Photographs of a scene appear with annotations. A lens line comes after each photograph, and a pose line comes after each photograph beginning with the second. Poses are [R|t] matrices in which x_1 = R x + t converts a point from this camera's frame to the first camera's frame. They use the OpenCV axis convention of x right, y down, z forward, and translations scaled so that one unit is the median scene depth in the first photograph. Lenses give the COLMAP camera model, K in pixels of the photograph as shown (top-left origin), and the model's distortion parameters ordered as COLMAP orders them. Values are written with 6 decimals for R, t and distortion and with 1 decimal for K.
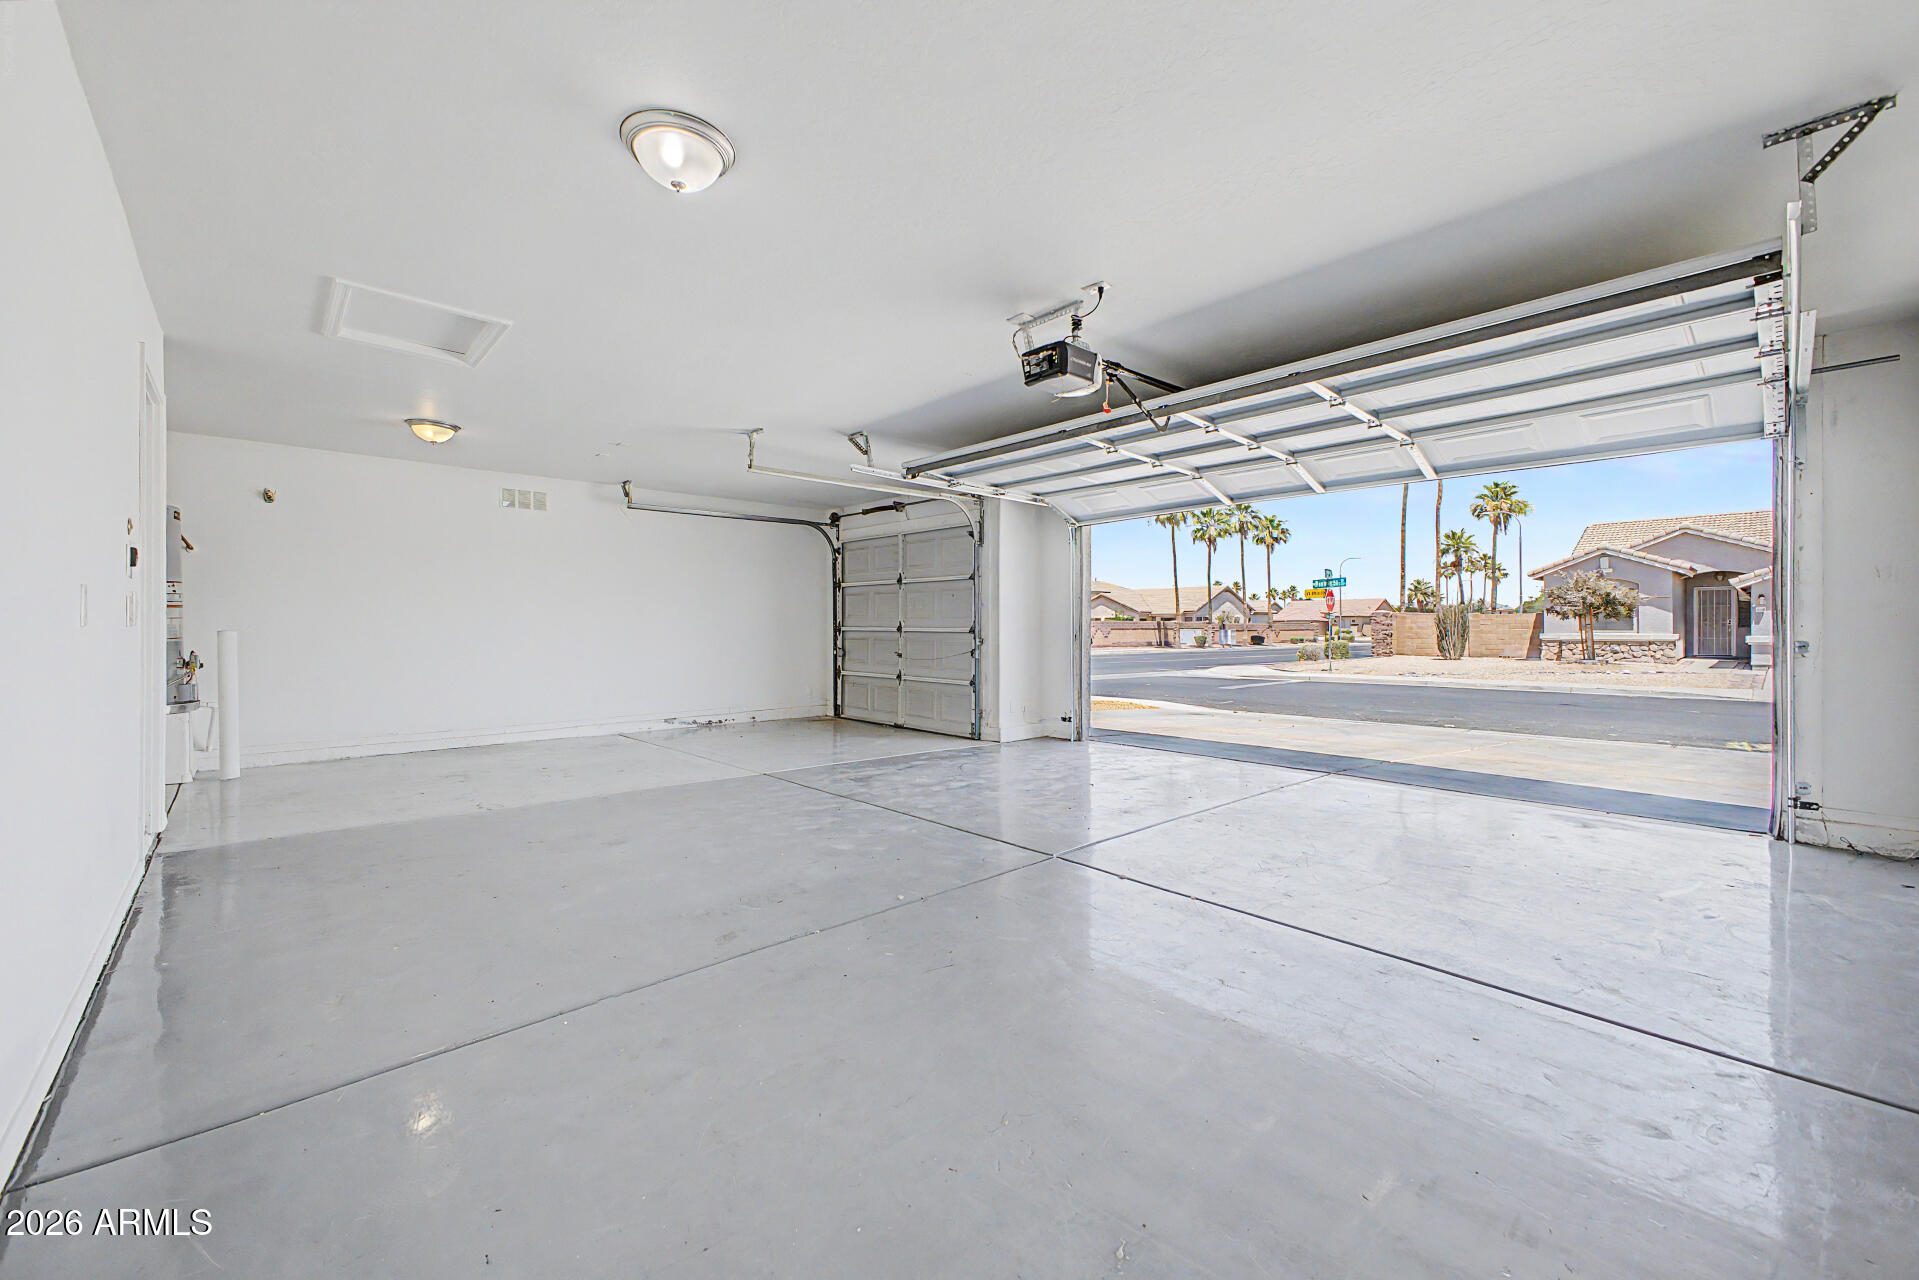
lens RADIAL K [[753.8, 0, 967.1], [0, 753.8, 634.8], [0, 0, 1]] dist [0.013876, -0.002182]
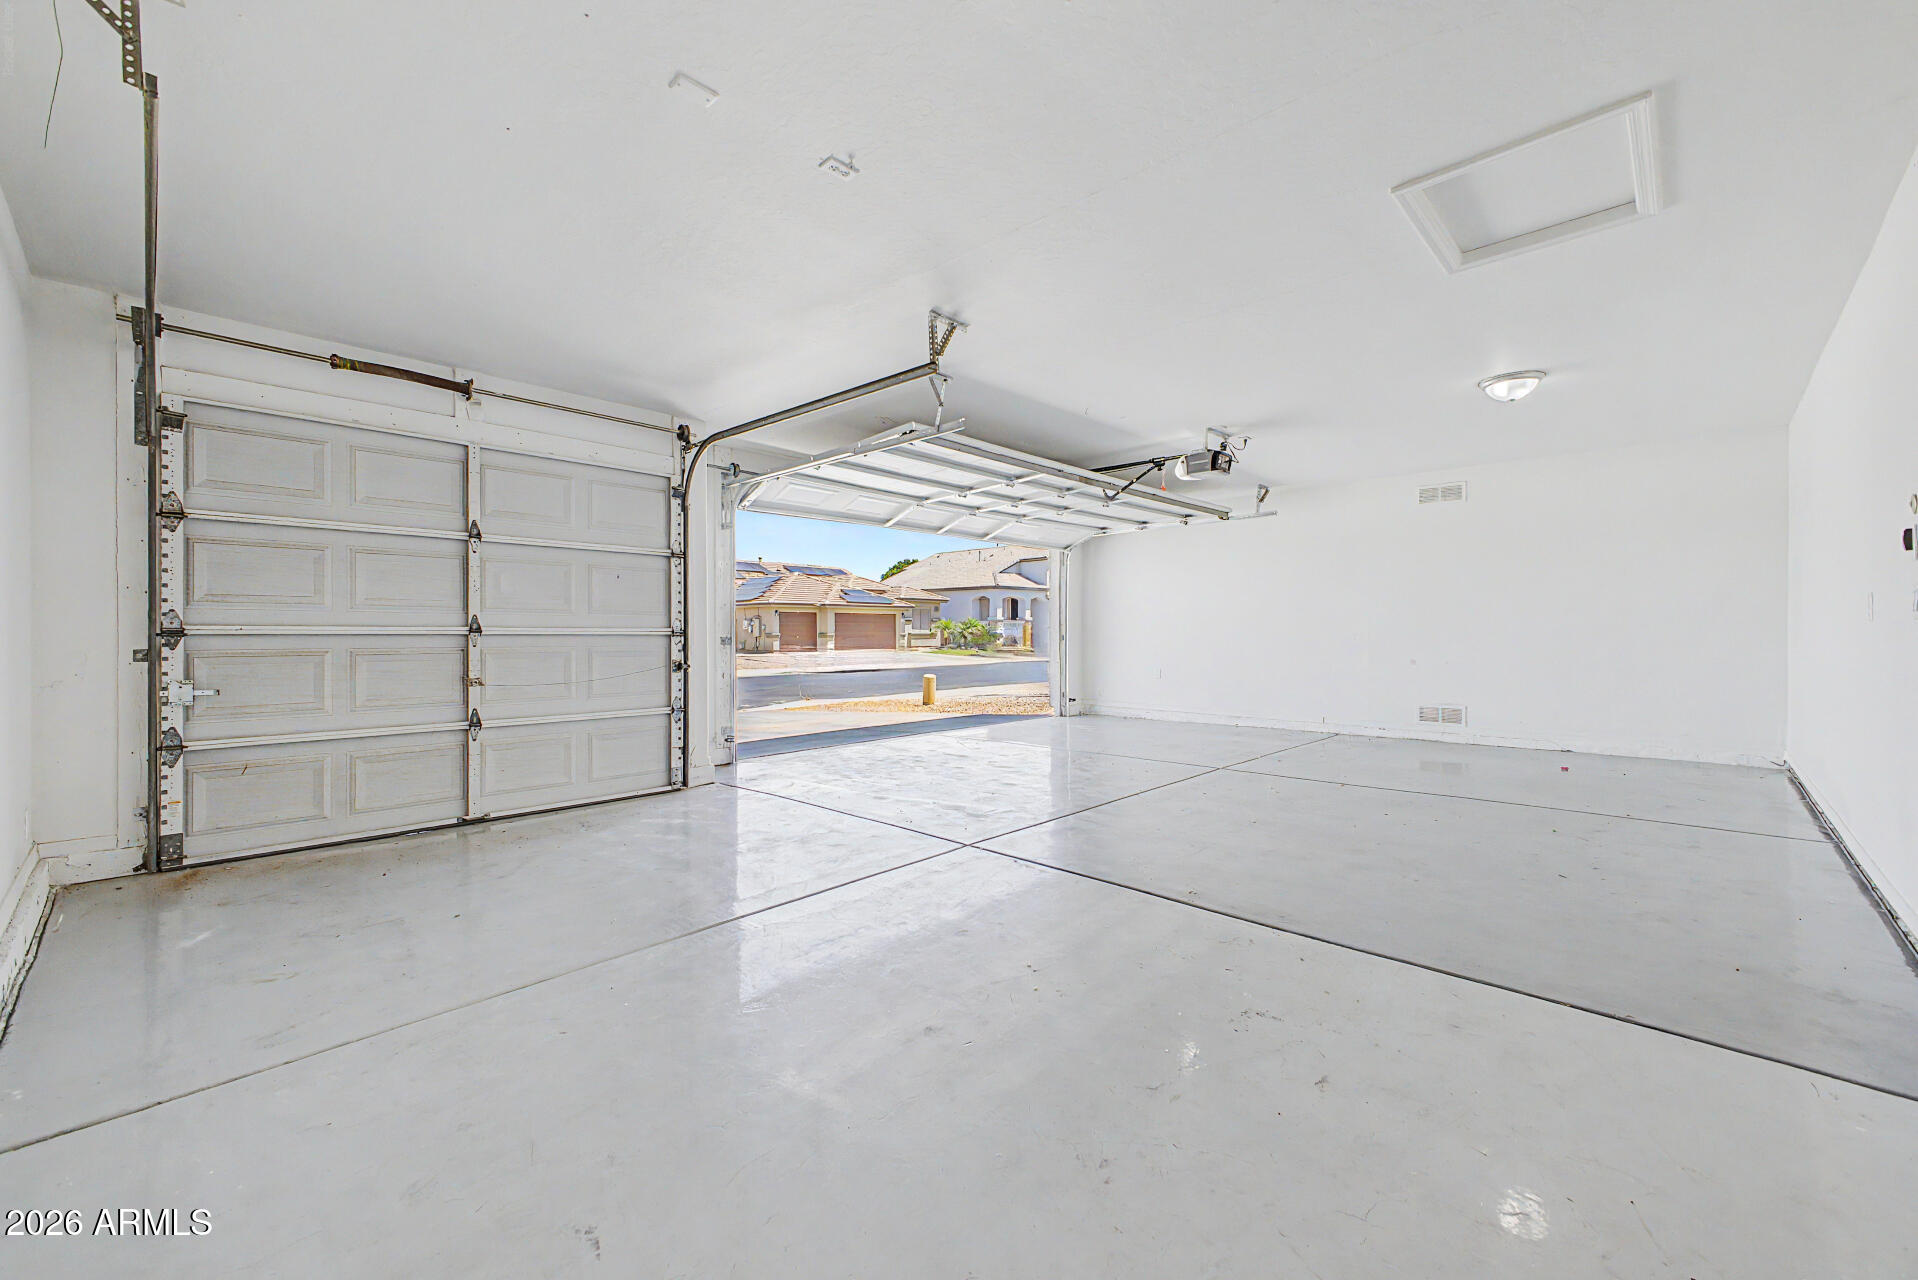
lens RADIAL K [[753.4, 0, 967.4], [0, 753.4, 632.4], [0, 0, 1]] dist [0.013876, -0.002182]
pose [[-0.052207, -0.004755, 0.998625, -0.588006], [0.005722, 0.999971, 0.005061, -0.006809], [-0.998620, 0.005979, -0.052178, 0.654045]]
